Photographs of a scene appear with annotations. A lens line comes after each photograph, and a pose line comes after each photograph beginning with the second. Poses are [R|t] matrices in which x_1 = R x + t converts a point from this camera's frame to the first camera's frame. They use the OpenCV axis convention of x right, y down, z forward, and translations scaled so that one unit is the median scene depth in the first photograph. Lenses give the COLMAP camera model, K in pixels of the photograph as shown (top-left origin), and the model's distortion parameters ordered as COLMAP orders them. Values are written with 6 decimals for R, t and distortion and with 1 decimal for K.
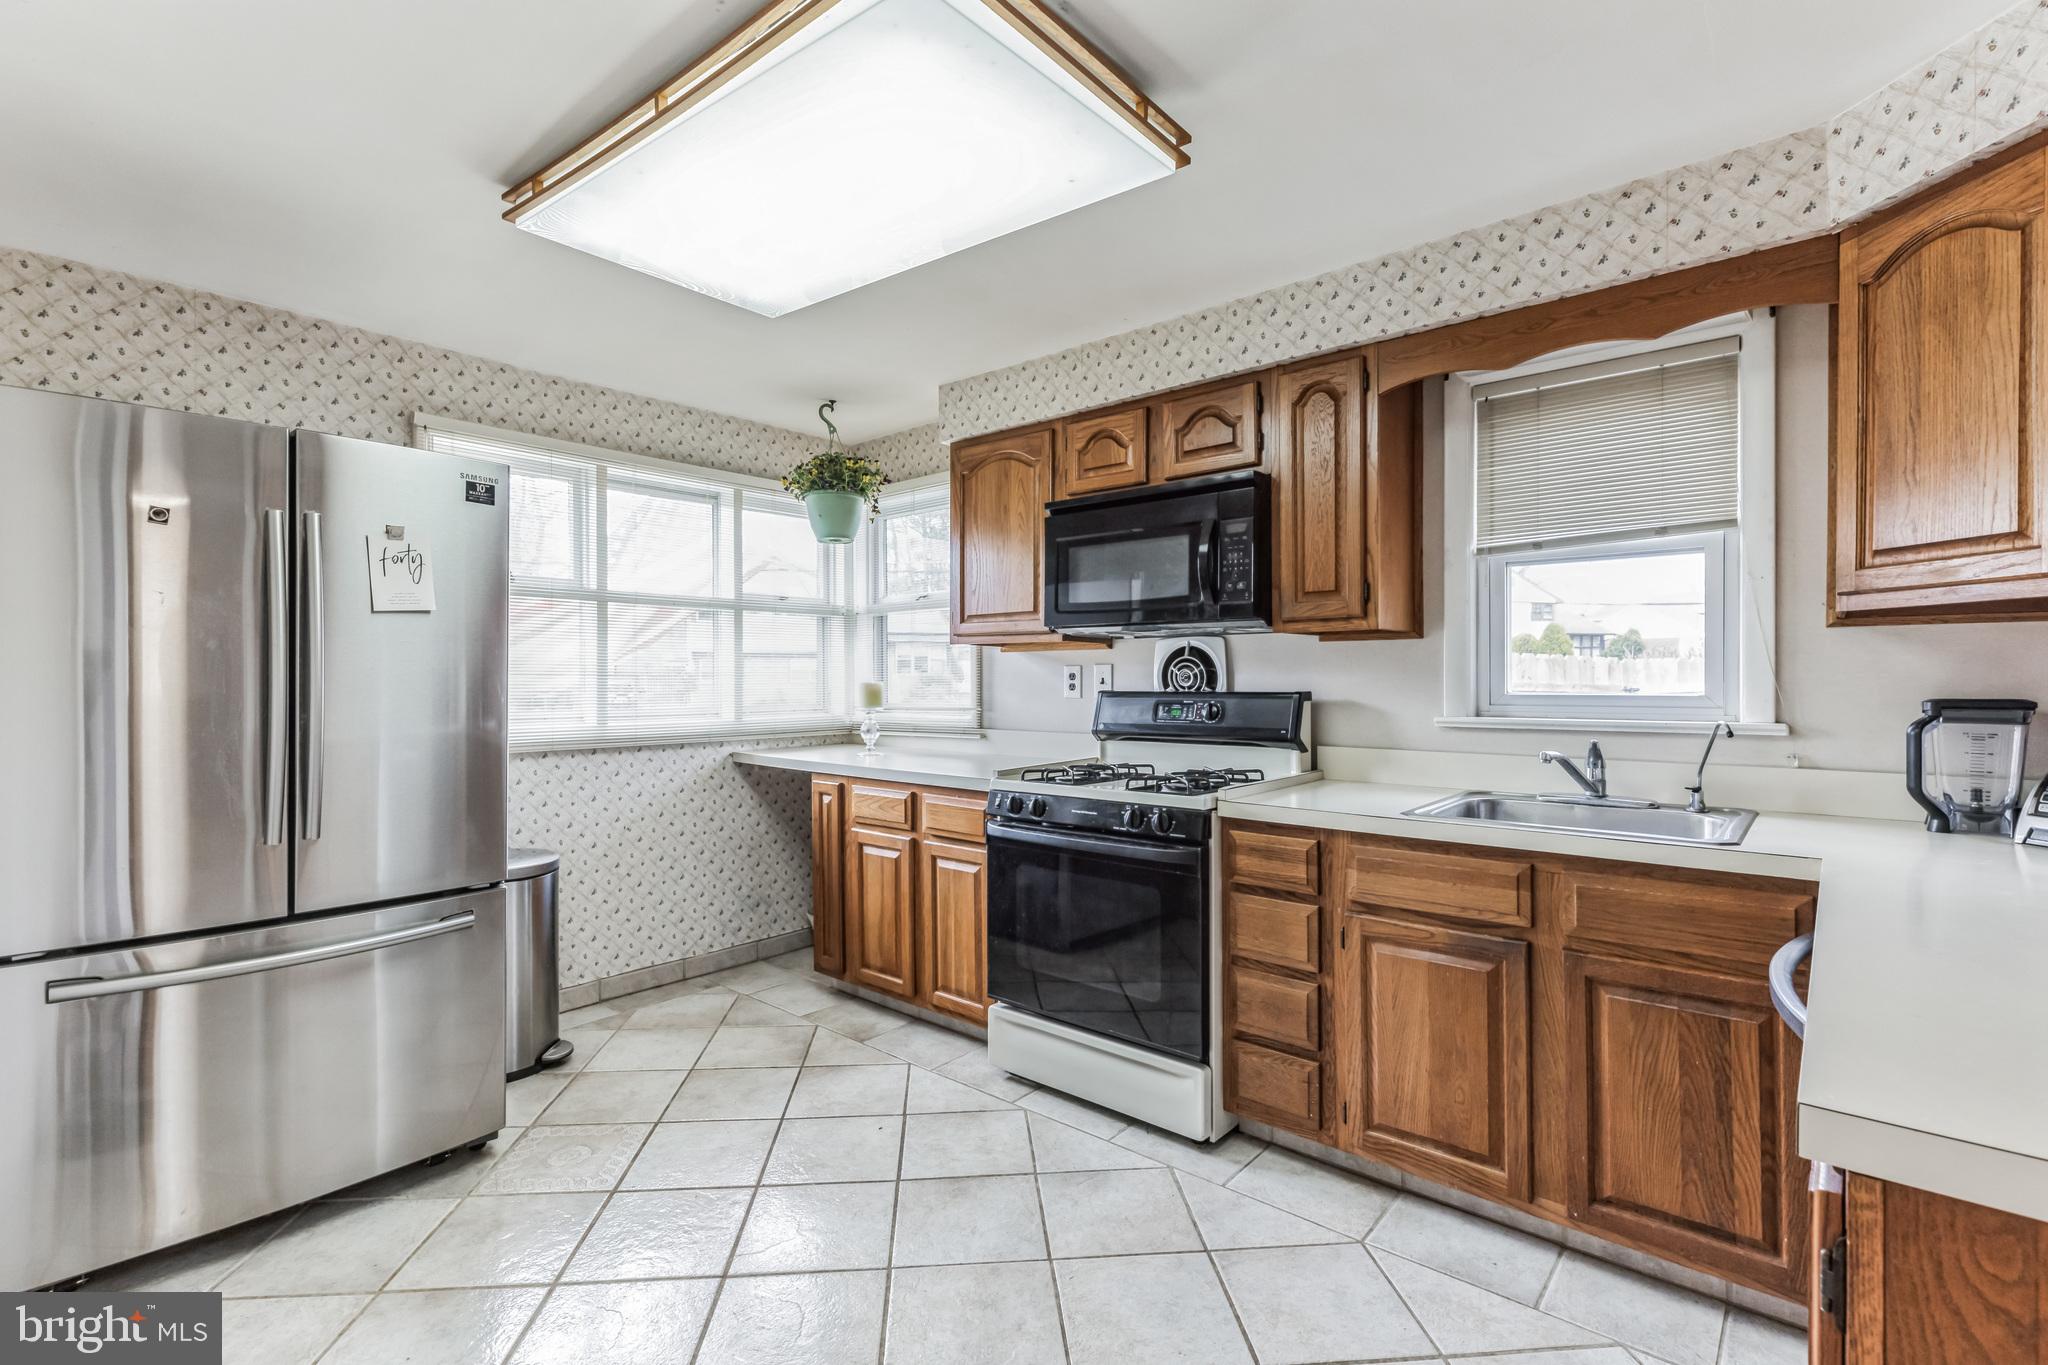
lens RADIAL K [[936.3, 0, 1033.7], [0, 936.3, 675.8], [0, 0, 1]] dist [0.004676, 0.000665]
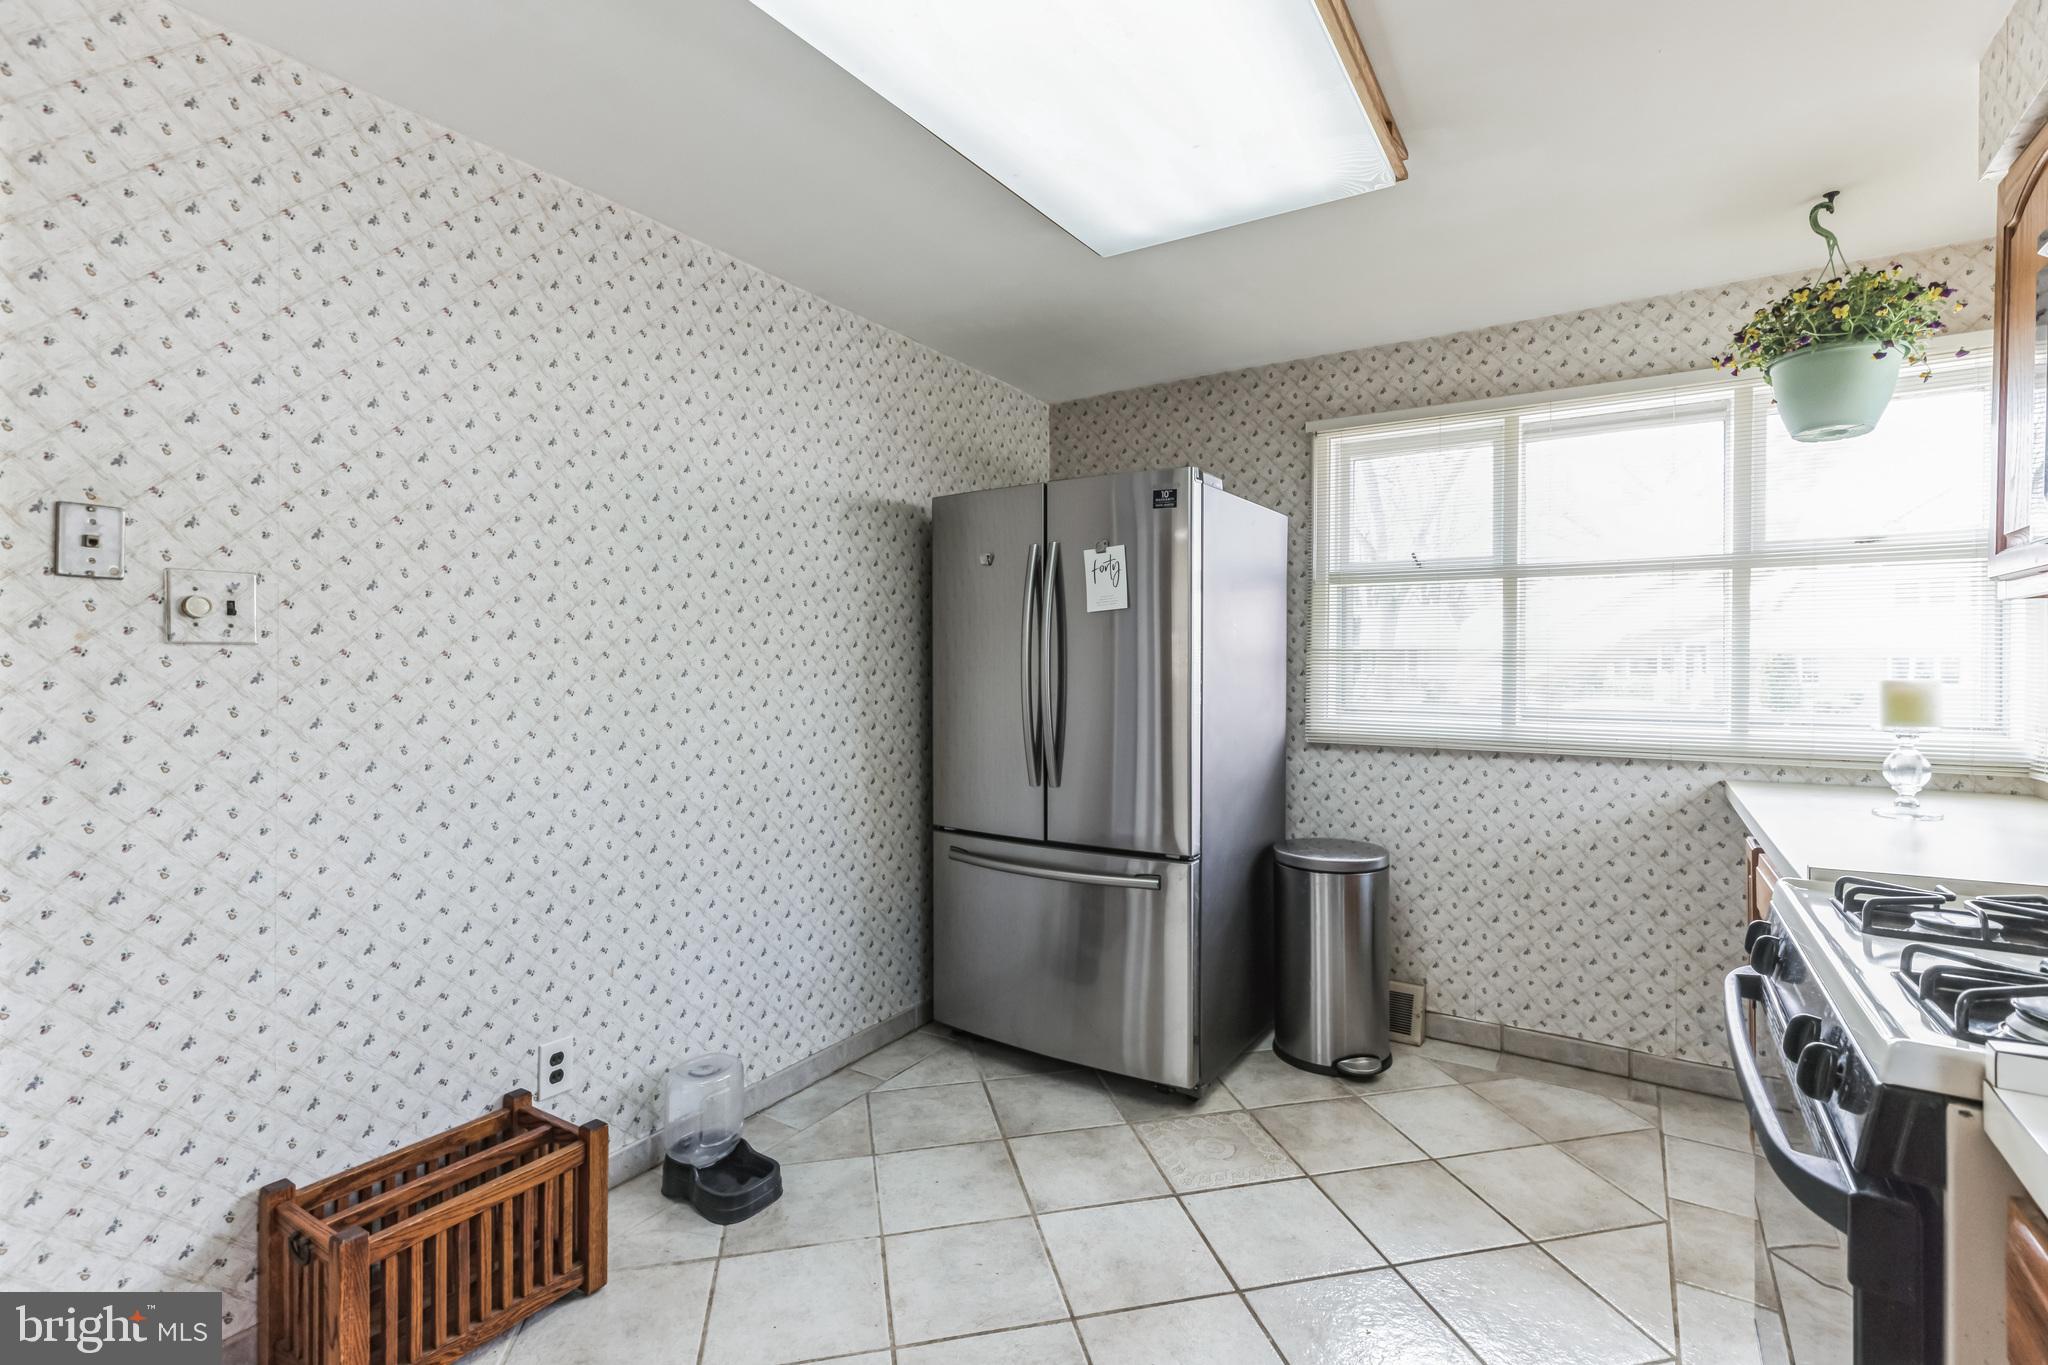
lens RADIAL K [[933.2, 0, 1027.4], [0, 933.2, 668.8], [0, 0, 1]] dist [0.002587, 0.000196]
pose [[0.136033, 0.001968, -0.990702, 0.512429], [-0.005043, 0.999986, 0.001294, 0.005161], [0.990692, 0.004820, 0.136041, 0.750677]]
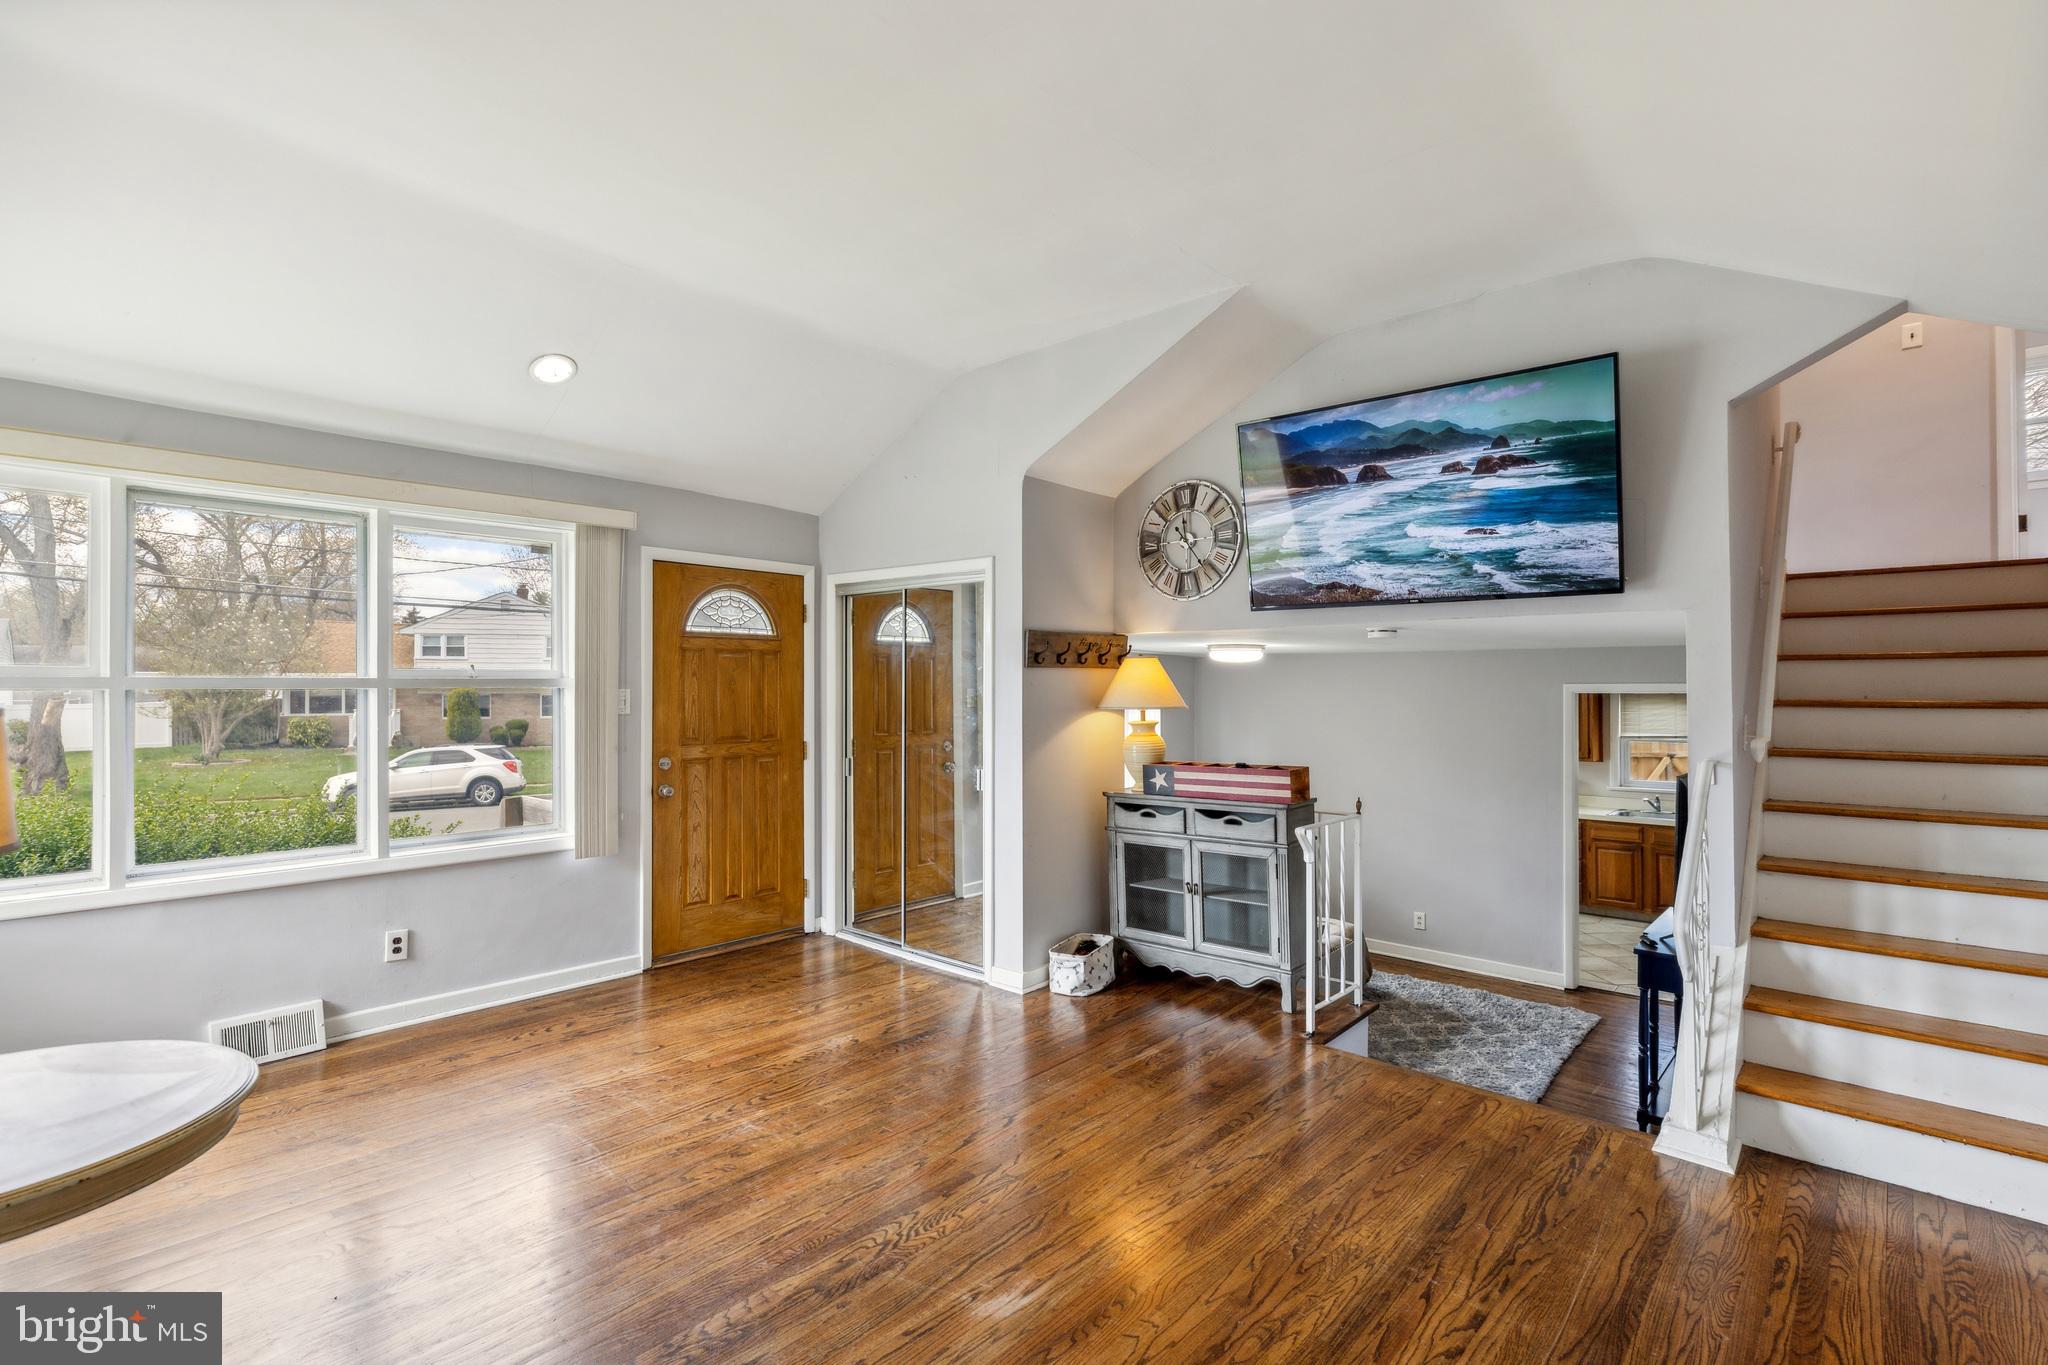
lens RADIAL K [[960.9, 0, 1020.5], [0, 960.9, 684.1], [0, 0, 1]] dist [0.003173, 0.000681]
pose [[0.999529, 0.000262, -0.030688, -1.760670], [-0.000499, 0.999970, -0.007719, -0.332844], [0.030685, 0.007731, 0.999499, -2.816525]]
